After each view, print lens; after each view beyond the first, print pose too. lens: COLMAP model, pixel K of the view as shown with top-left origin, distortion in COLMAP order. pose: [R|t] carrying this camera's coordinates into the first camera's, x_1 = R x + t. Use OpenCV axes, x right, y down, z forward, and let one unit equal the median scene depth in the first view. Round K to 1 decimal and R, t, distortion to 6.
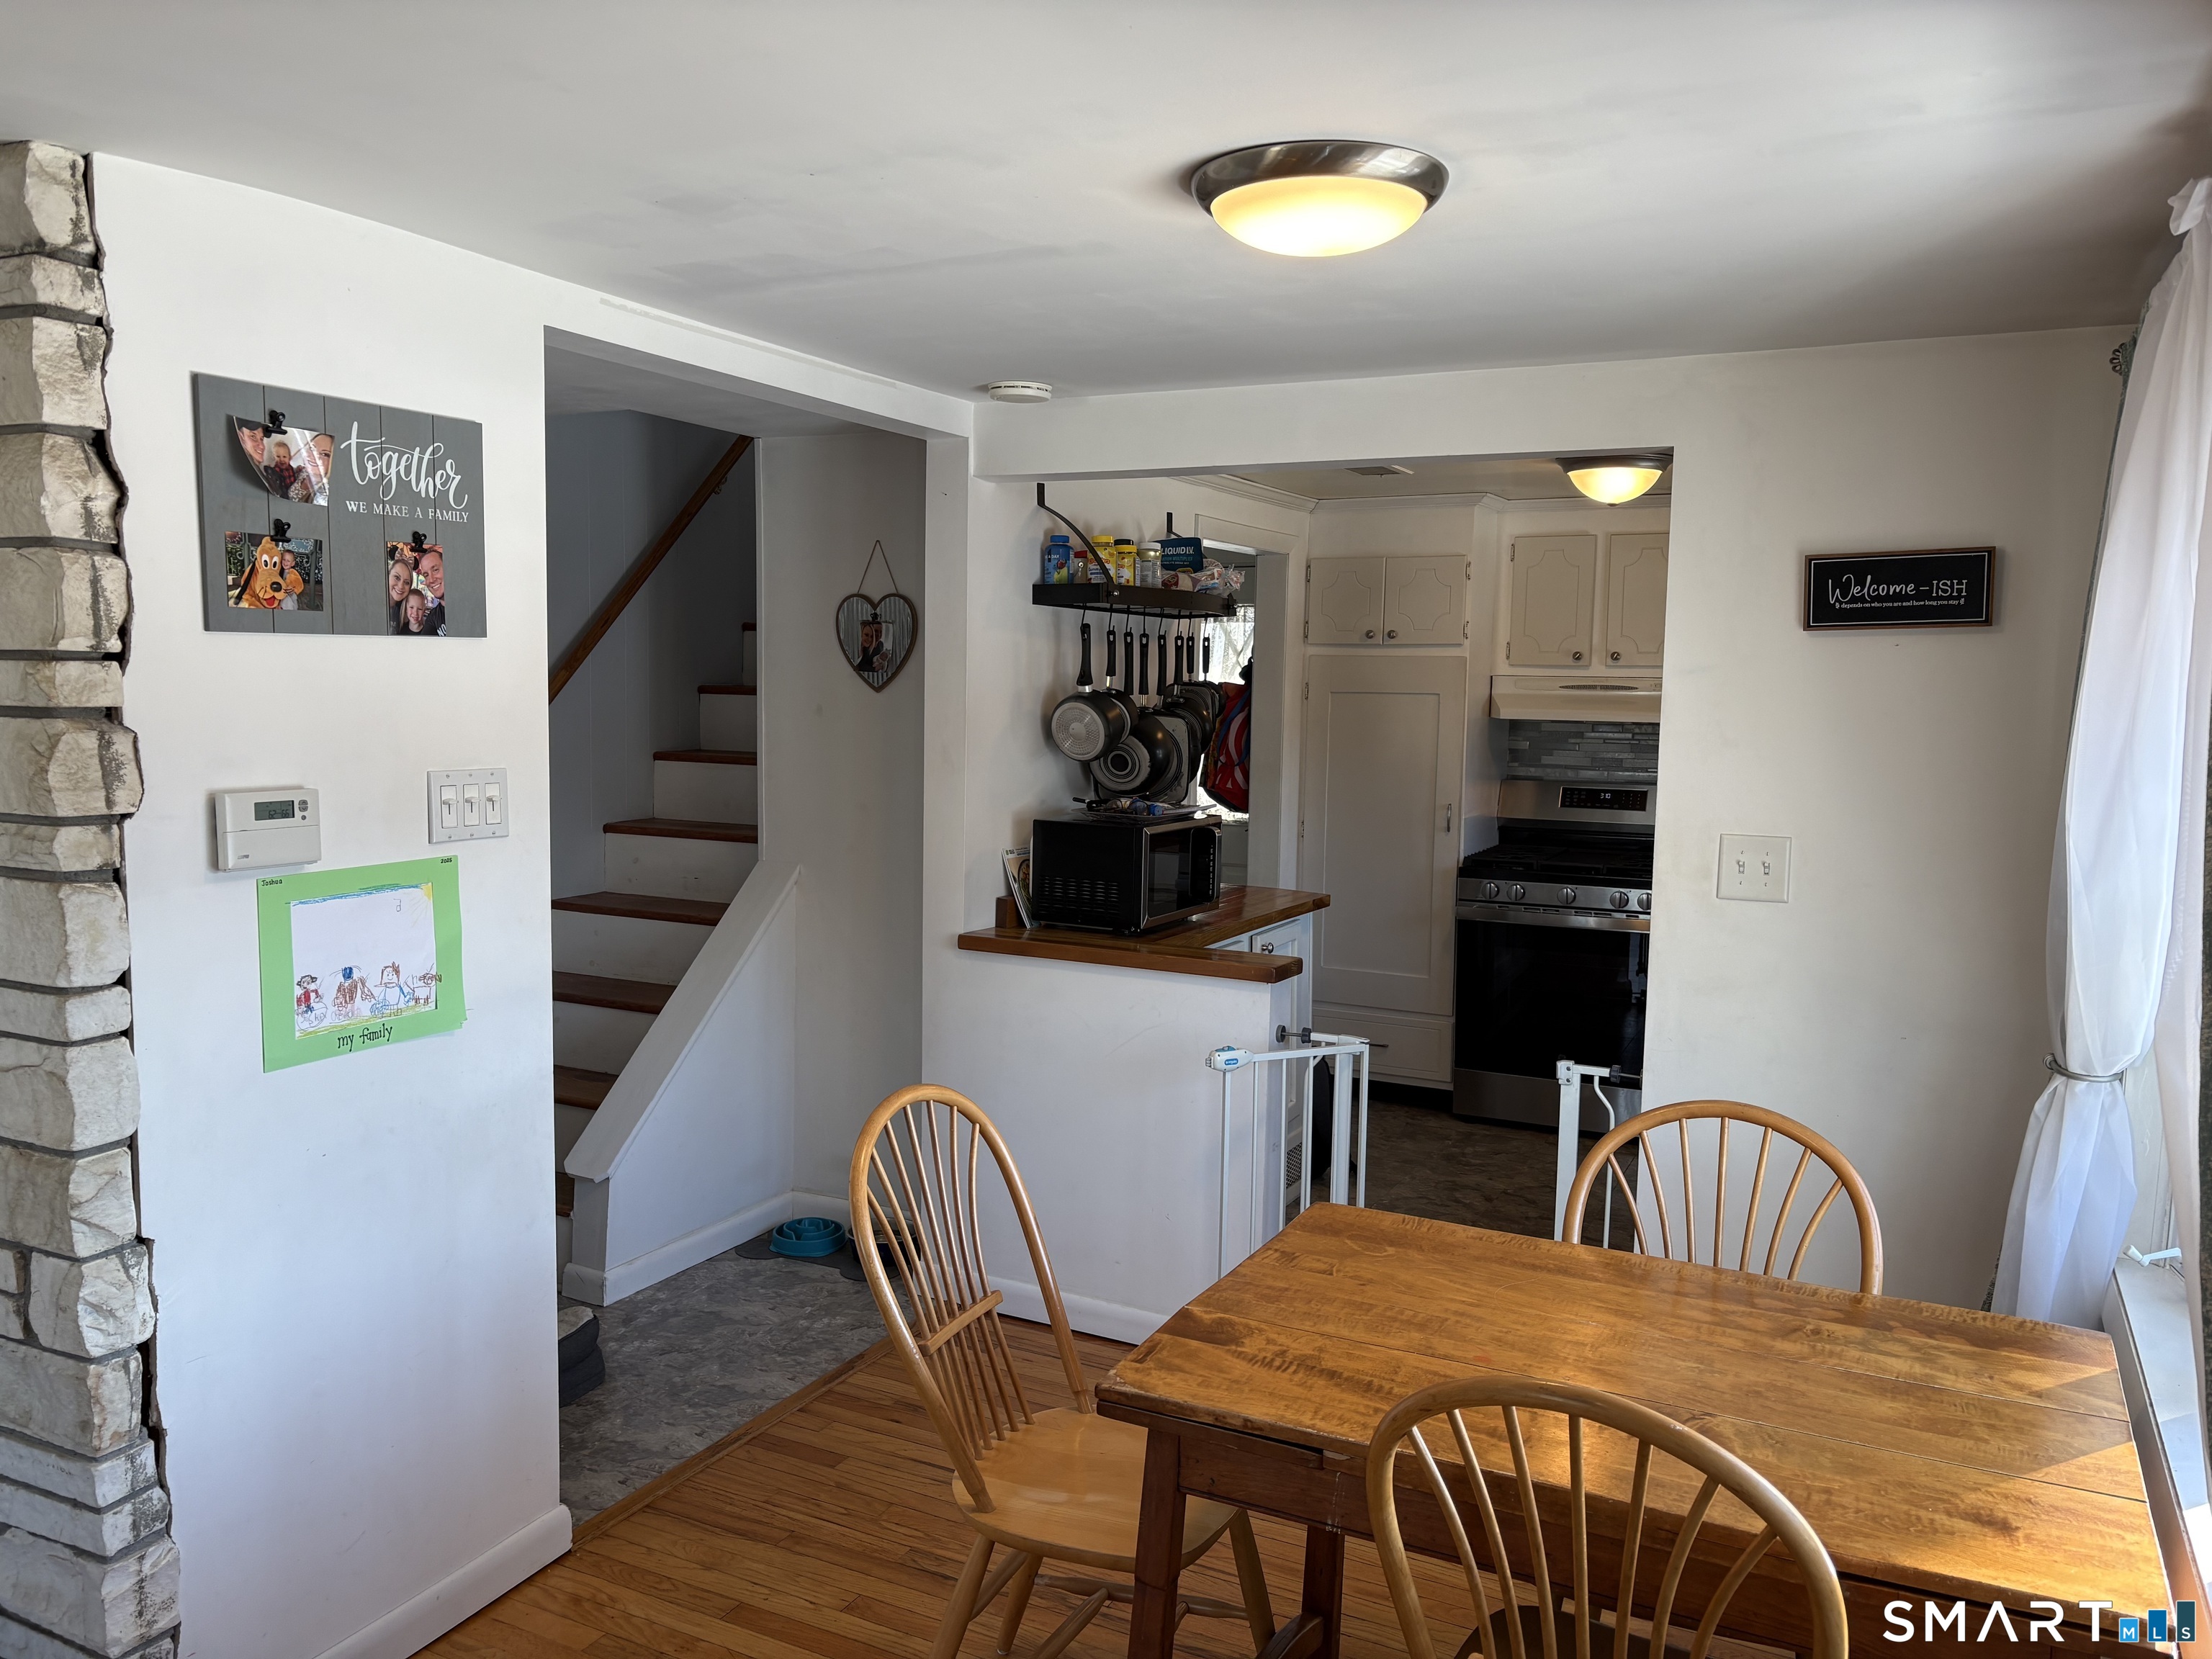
lens RADIAL K [[1680.8, 0, 1105.6], [0, 1680.8, 835.5], [0, 0, 1]] dist [0.045825, -0.037912]
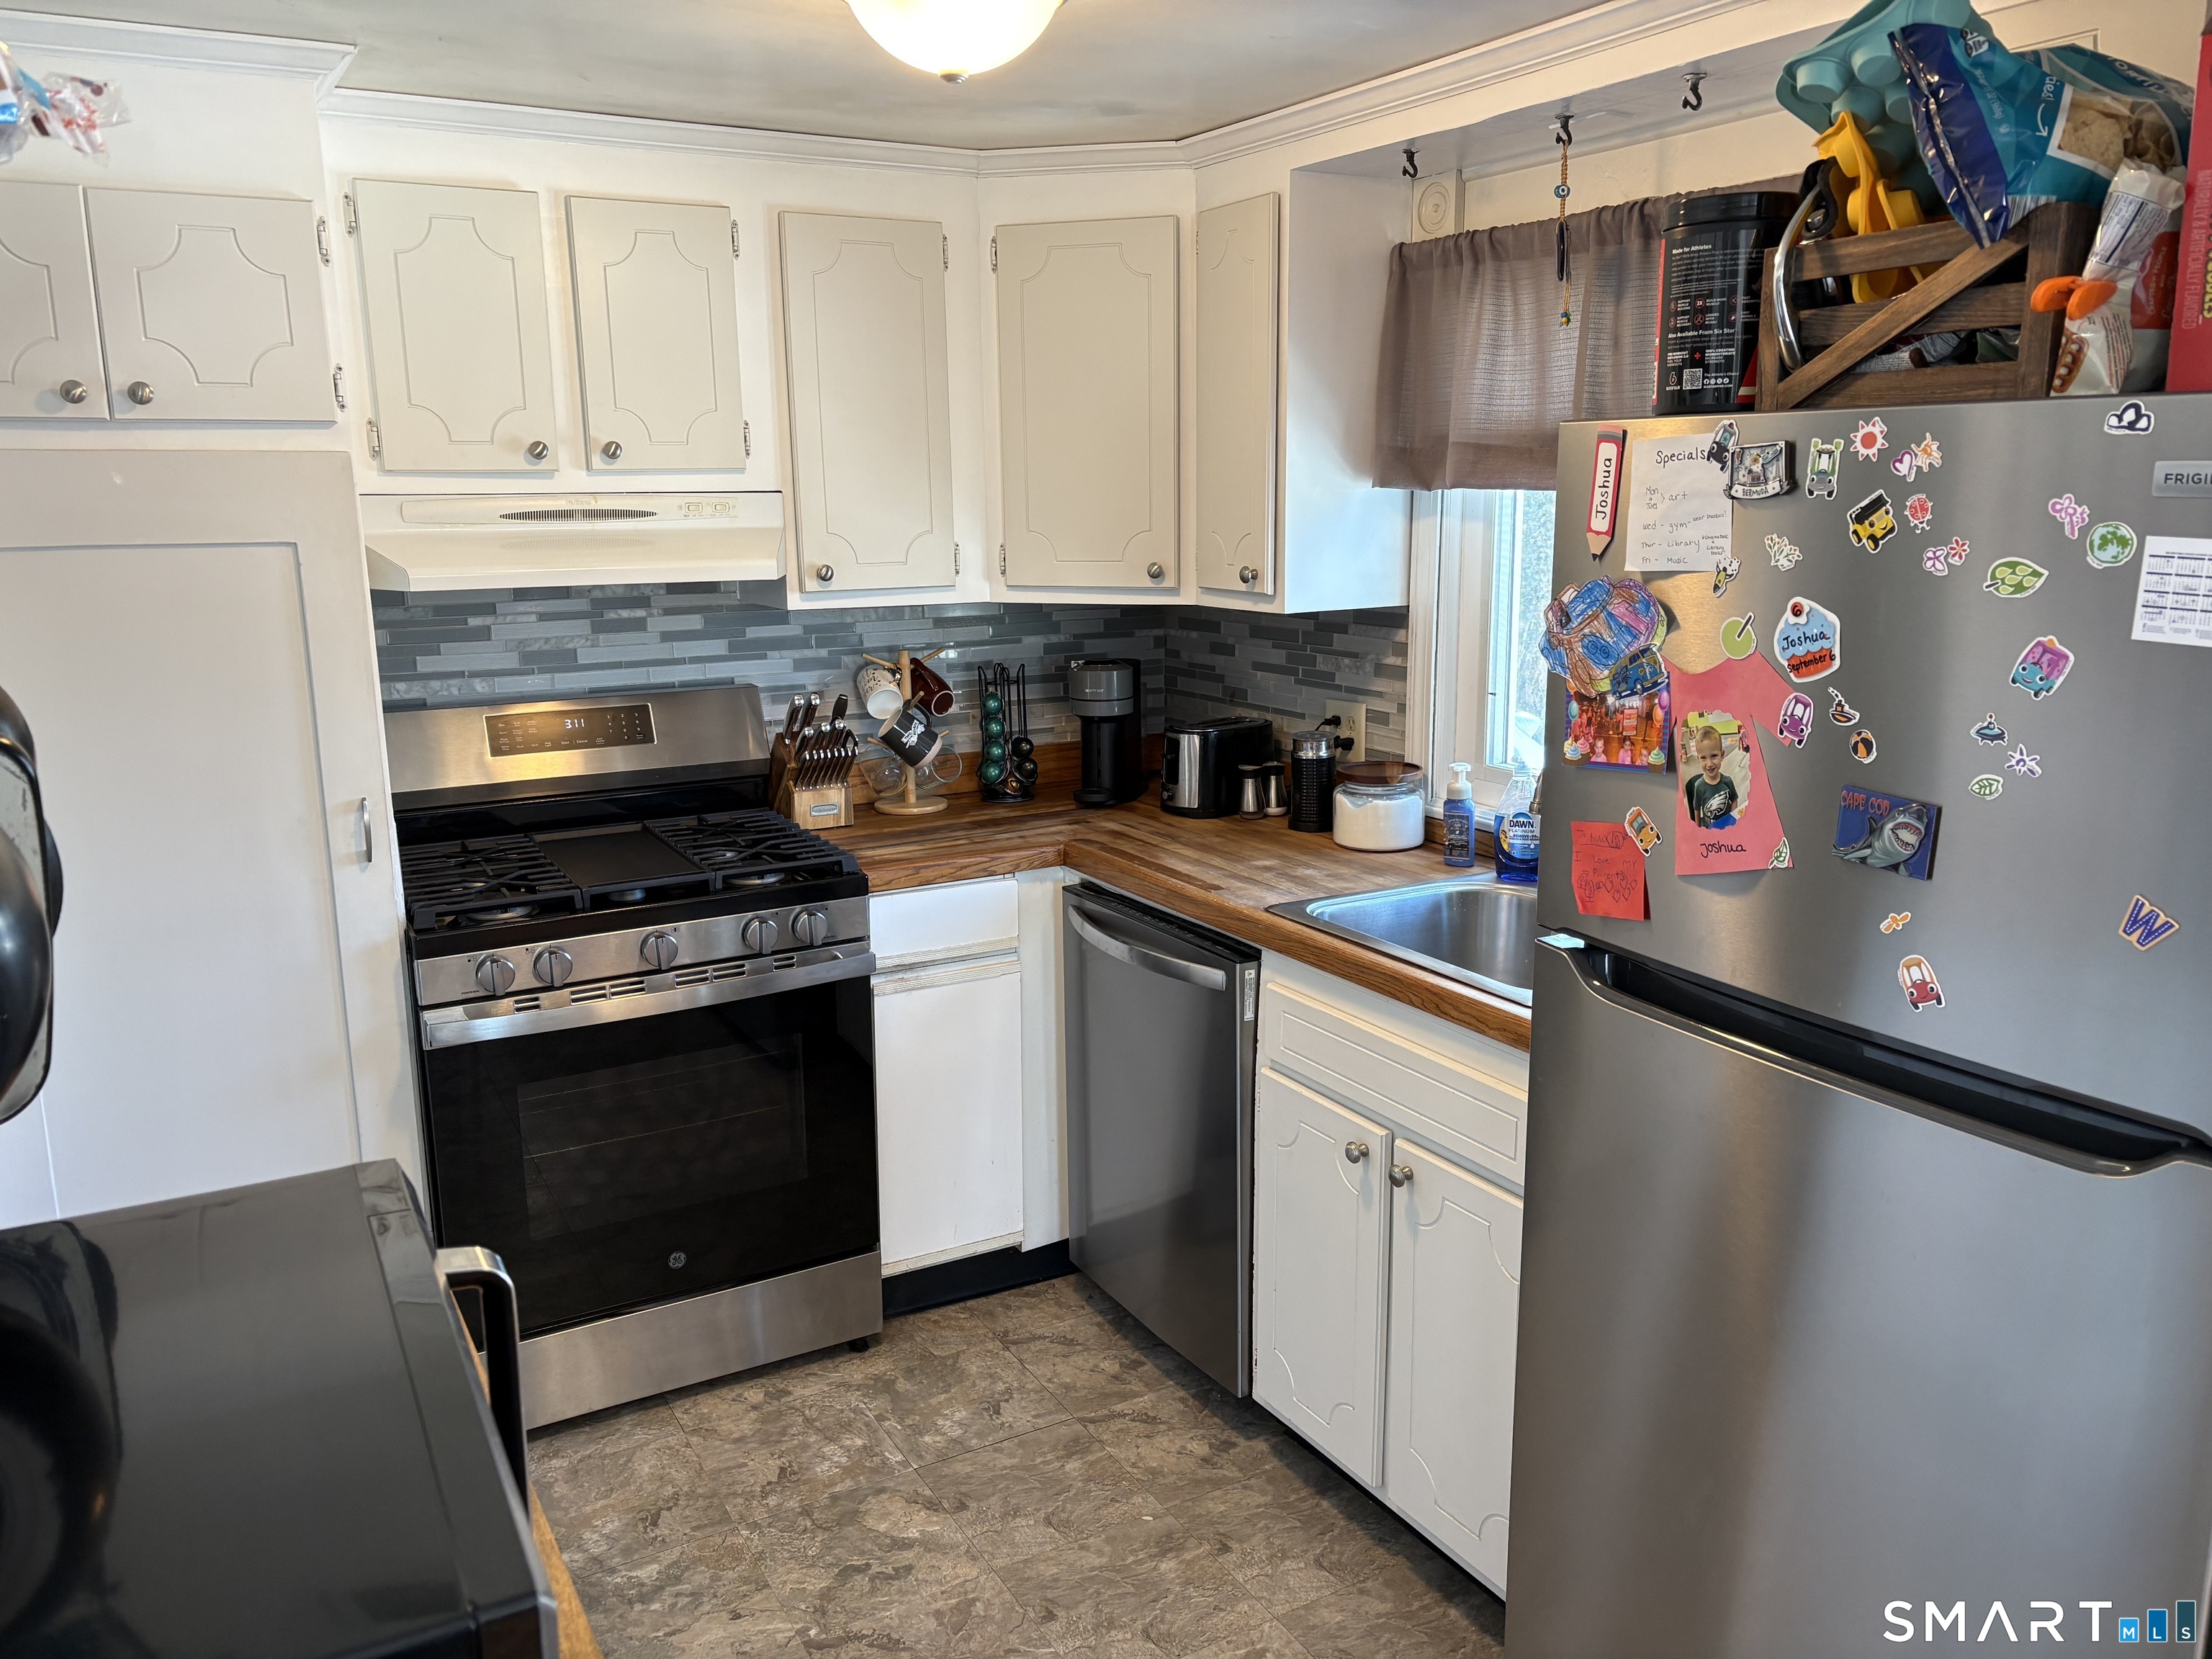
lens RADIAL K [[1680.8, 0, 1104.1], [0, 1680.8, 822.1], [0, 0, 1]] dist [0.045825, -0.037912]
pose [[0.560937, -0.183415, 0.807285, -0.040064], [0.094756, 0.982964, 0.157489, -0.062670], [-0.822418, -0.011847, 0.568761, 0.589210]]
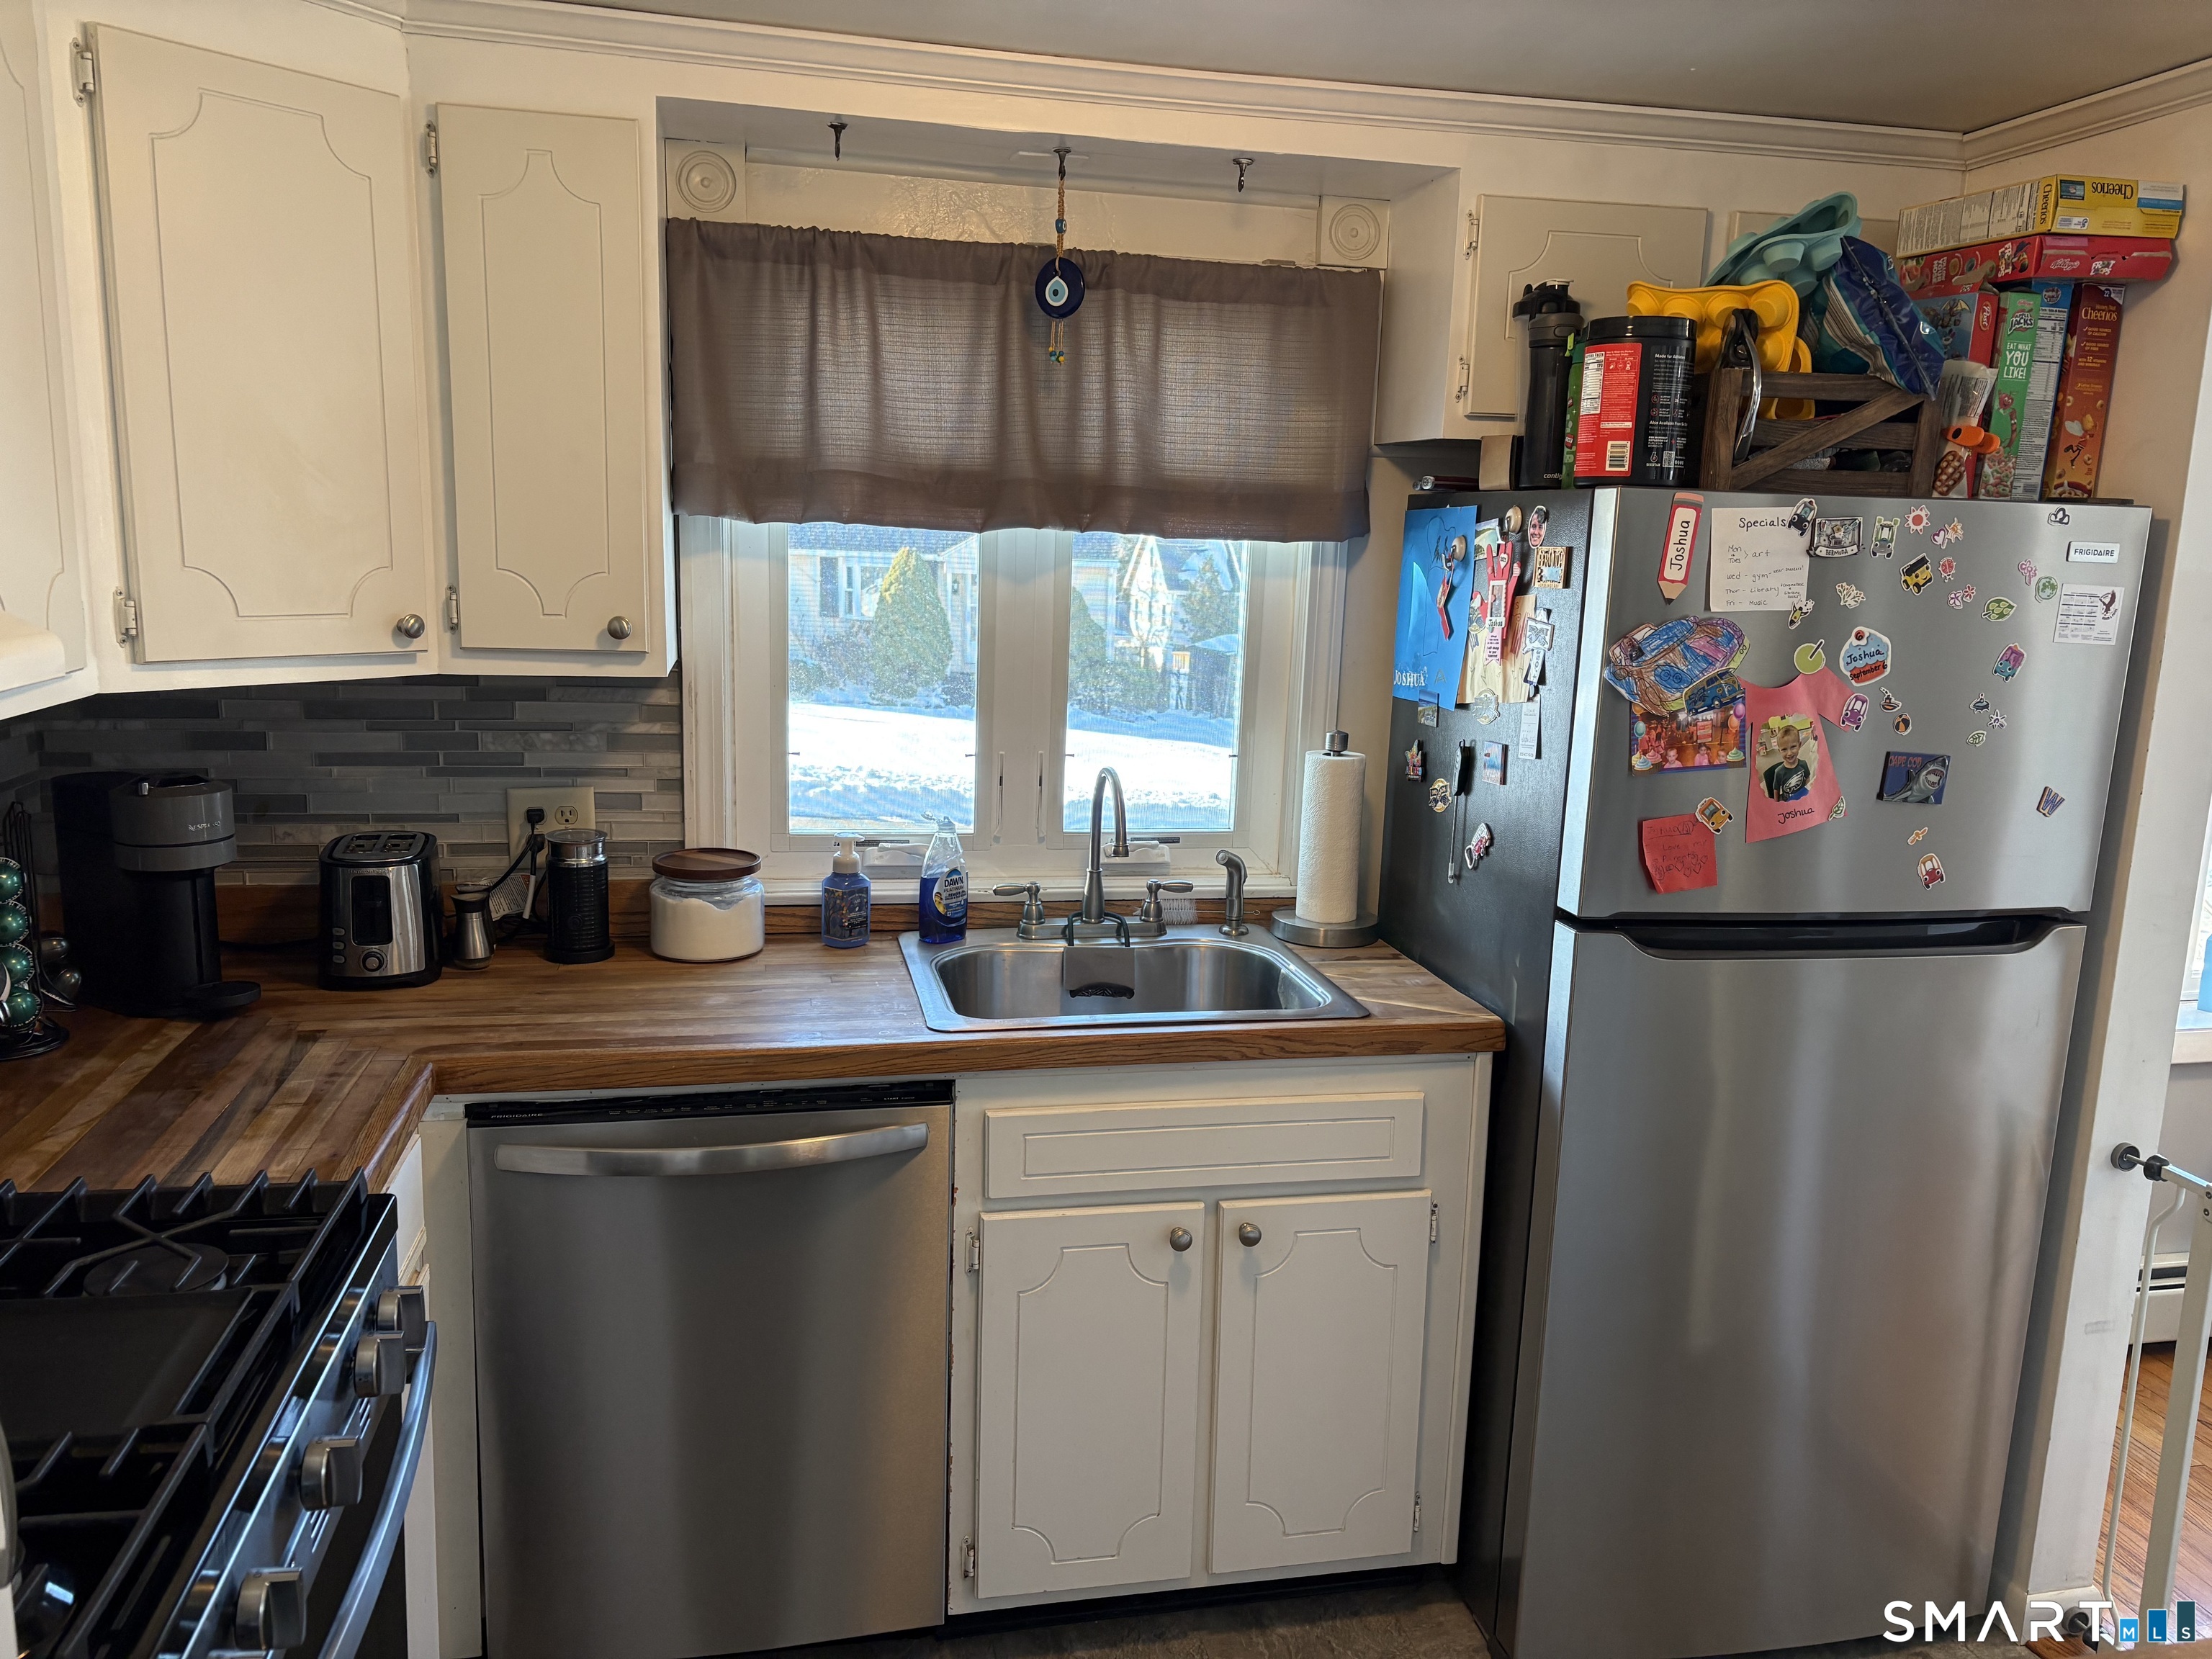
lens RADIAL K [[1680.8, 0, 1107.2], [0, 1680.8, 835.3], [0, 0, 1]] dist [0.045825, -0.037912]
pose [[-0.621016, -0.175462, 0.763906, 0.038479], [0.033201, 0.967857, 0.249299, -0.095708], [-0.783095, 0.180181, -0.595229, 0.966716]]
